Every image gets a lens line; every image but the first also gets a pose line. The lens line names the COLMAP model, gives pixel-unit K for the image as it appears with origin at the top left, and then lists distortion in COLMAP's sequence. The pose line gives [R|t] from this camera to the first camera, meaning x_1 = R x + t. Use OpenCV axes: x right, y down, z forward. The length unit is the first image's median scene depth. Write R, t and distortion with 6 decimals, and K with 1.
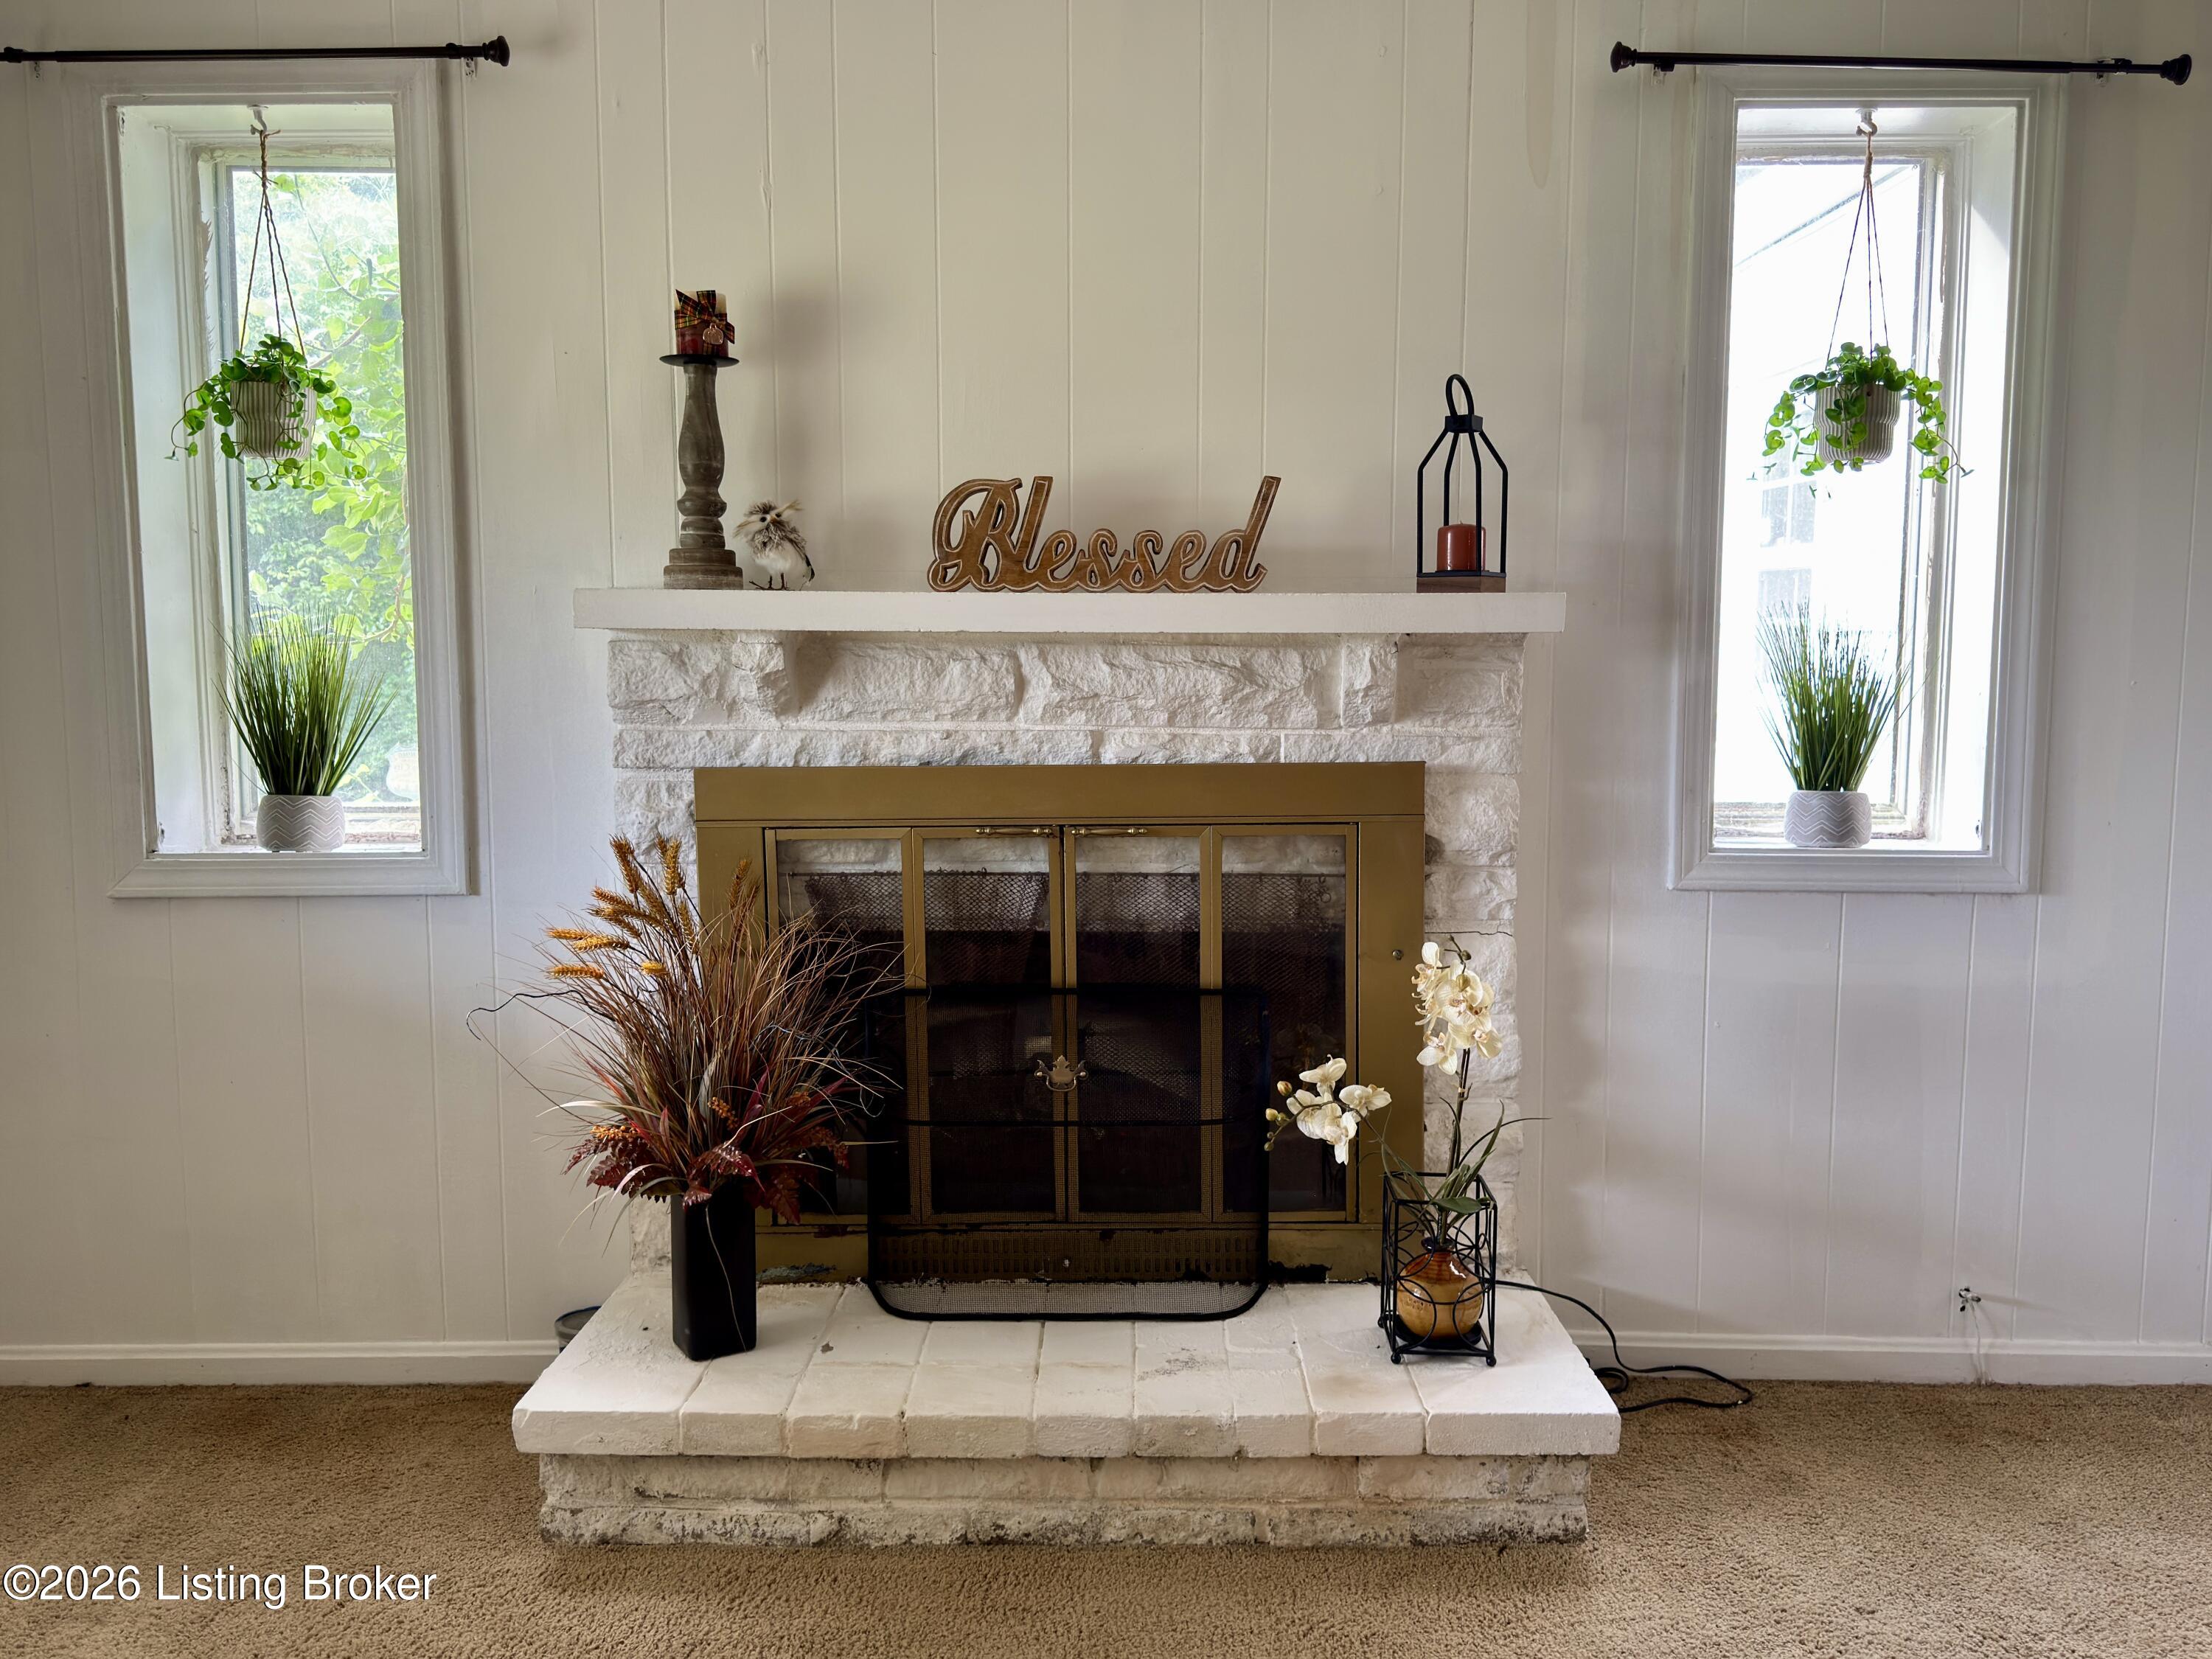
lens RADIAL K [[1810.3, 0, 1113.3], [0, 1810.3, 823.5], [0, 0, 1]] dist [0.157629, -0.300092]
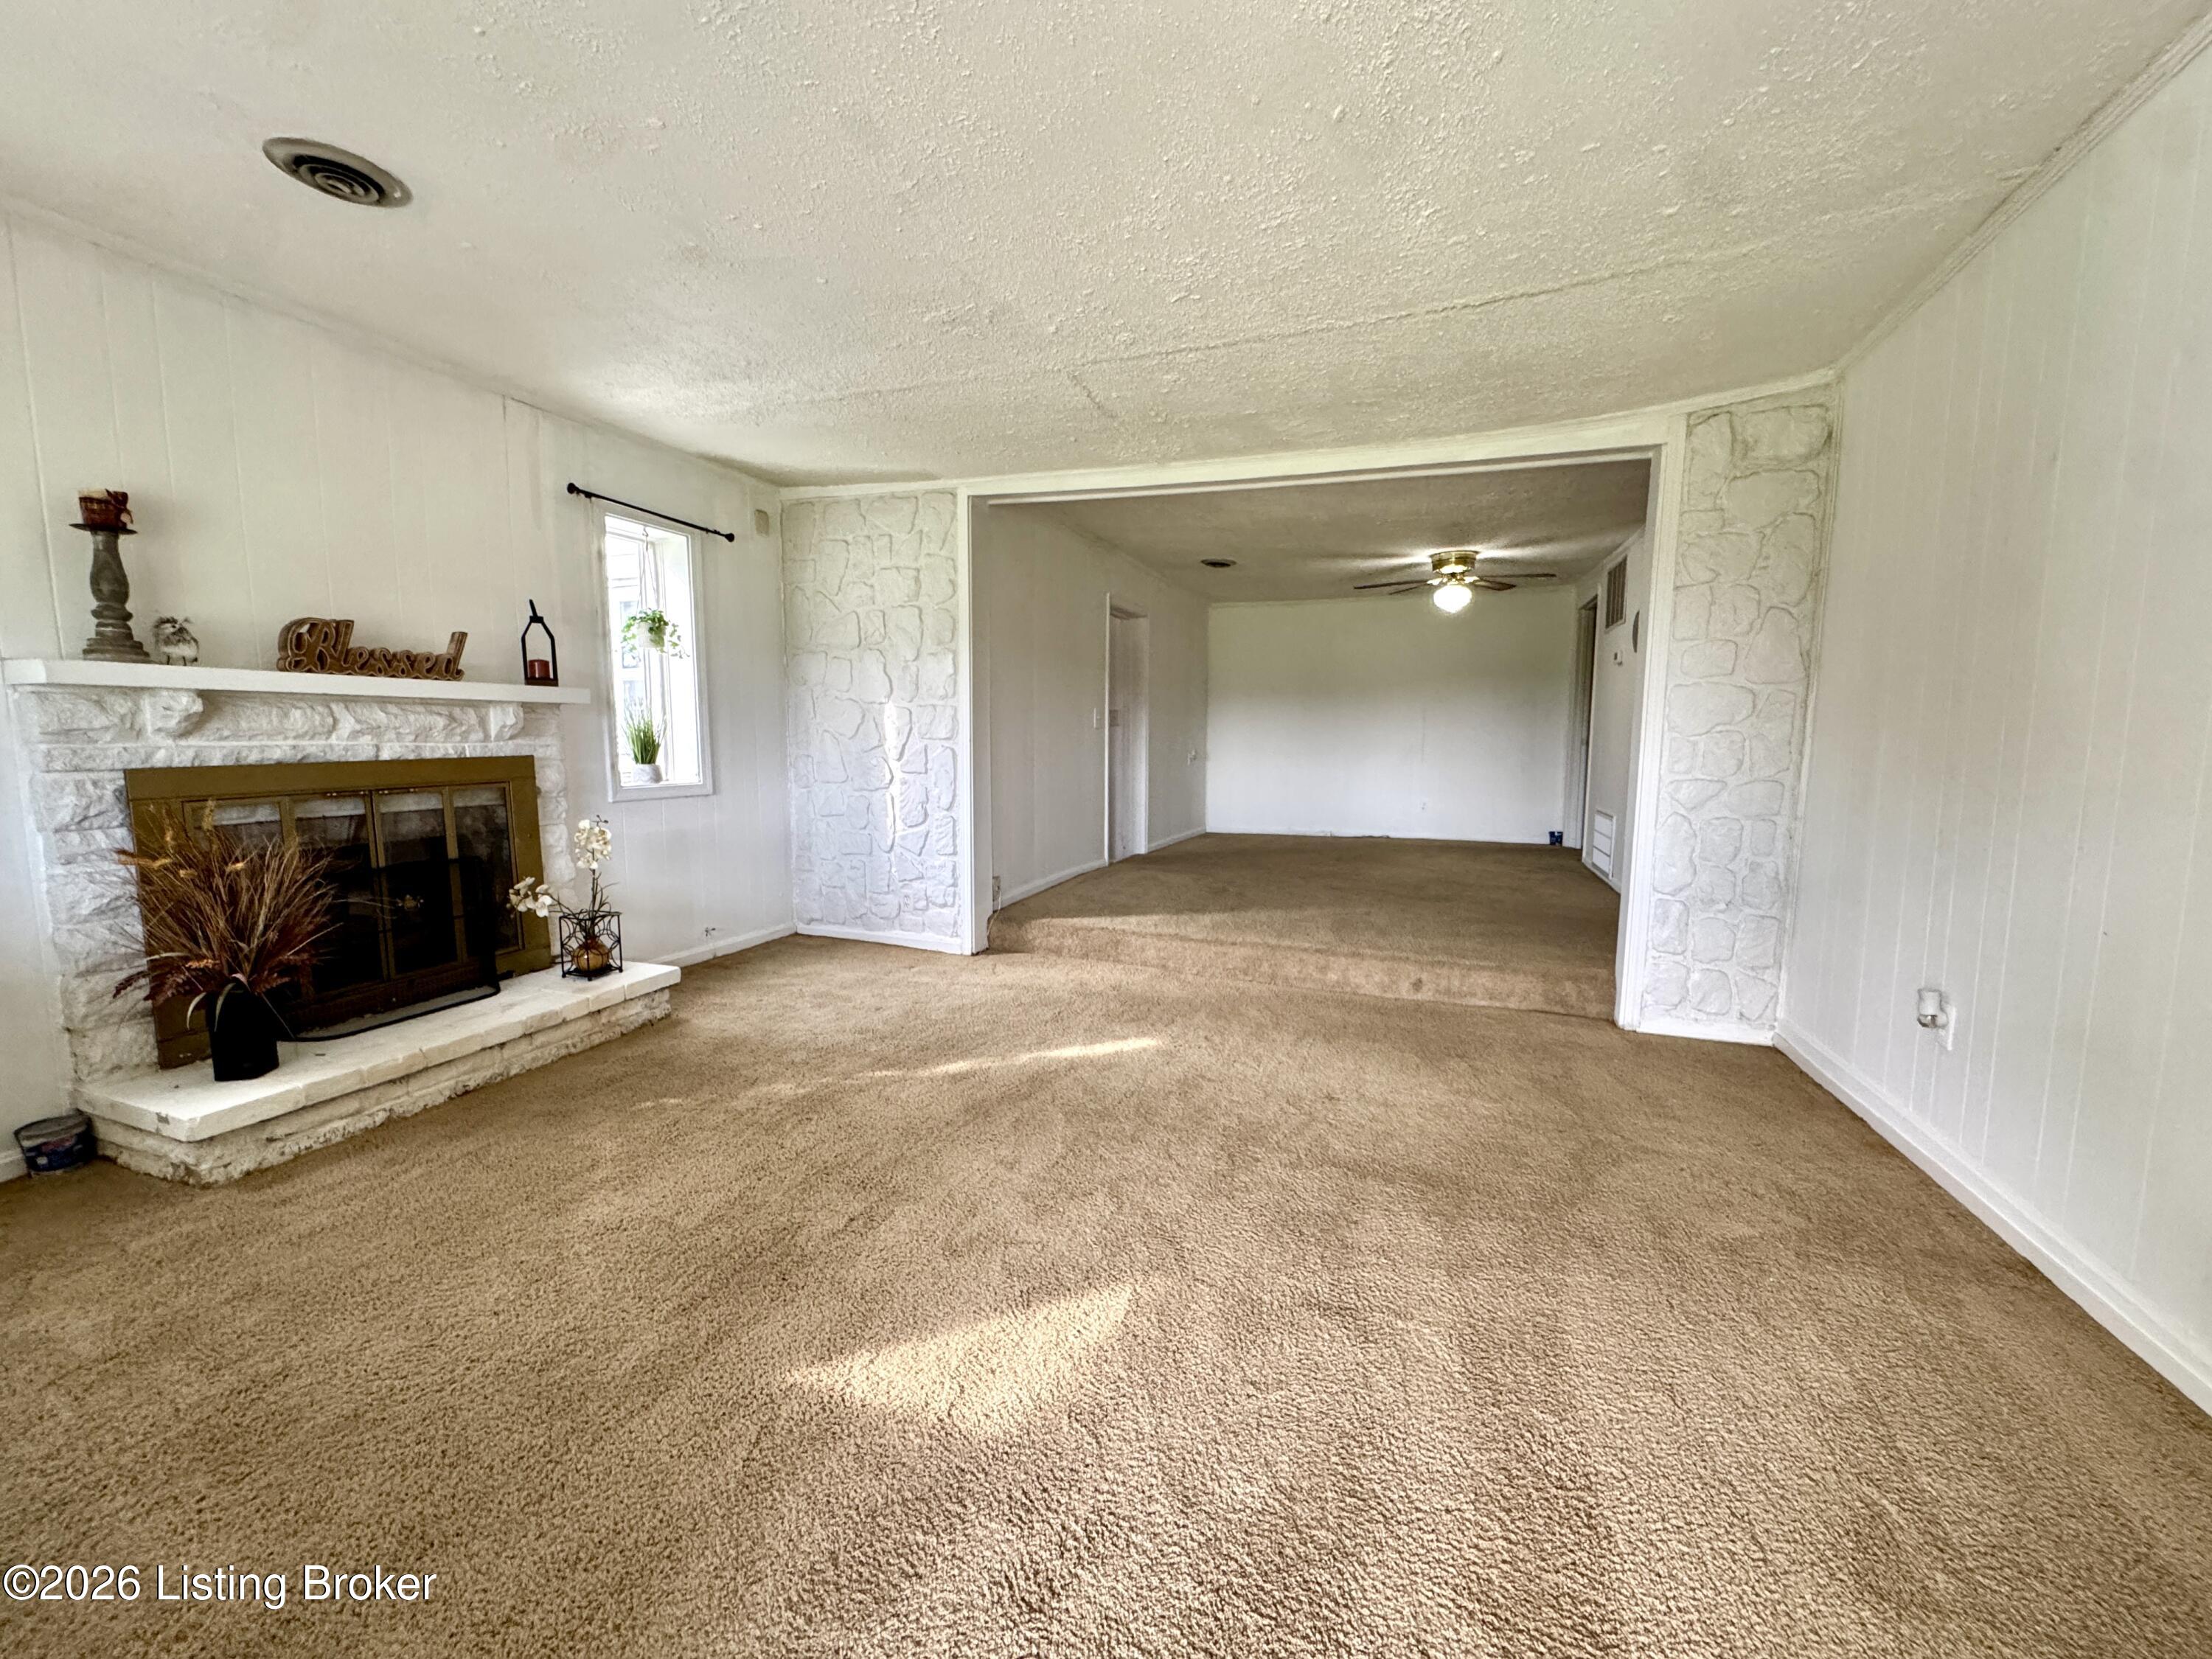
lens RADIAL K [[885.0, 0, 1104.8], [0, 885.0, 831.4], [0, 0, 1]] dist [-0.002086, -0.000189]
pose [[0.345149, -0.103935, 0.932775, -0.682673], [0.095881, 0.992554, 0.075117, 0.052467], [-0.933638, 0.063509, 0.352544, -0.133073]]
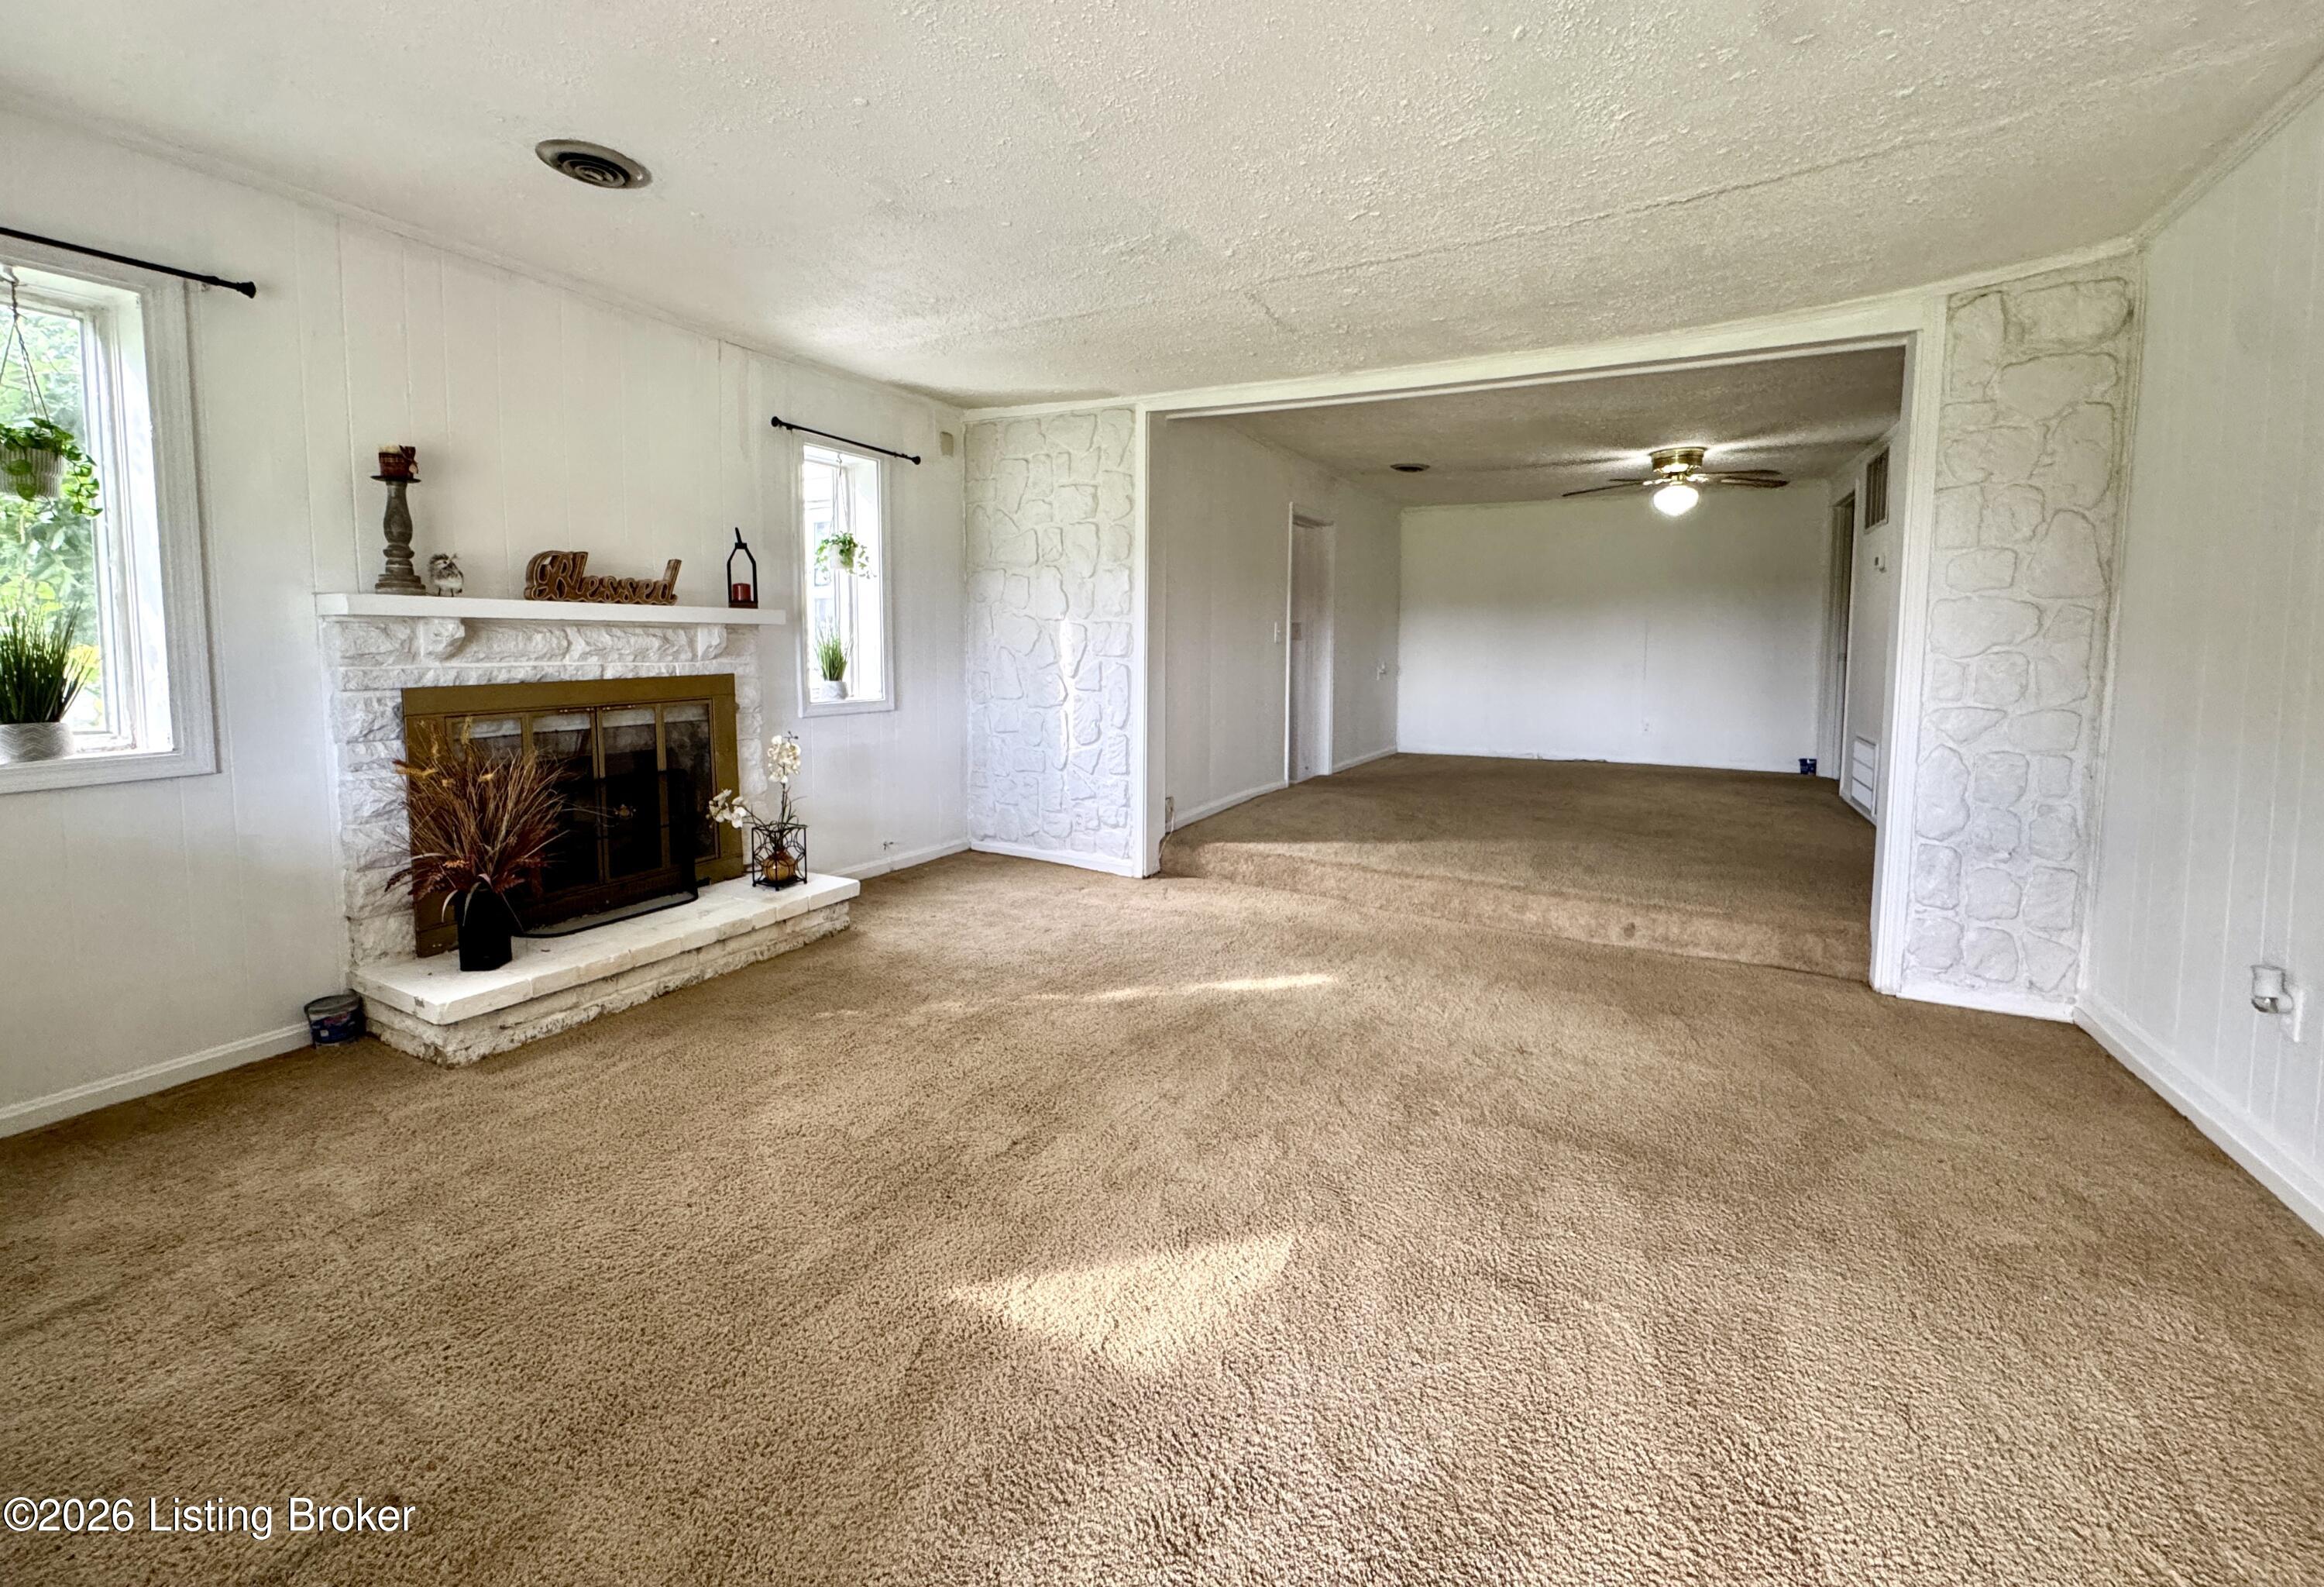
lens RADIAL K [[936.6, 0, 1149.5], [0, 936.6, 710.3], [0, 0, 1]] dist [-0.002360, 0.000263]
pose [[0.482093, -0.064942, 0.873710, -0.708338], [0.089955, 0.995648, 0.024370, 0.039139], [-0.871490, 0.066846, 0.485837, -0.159181]]
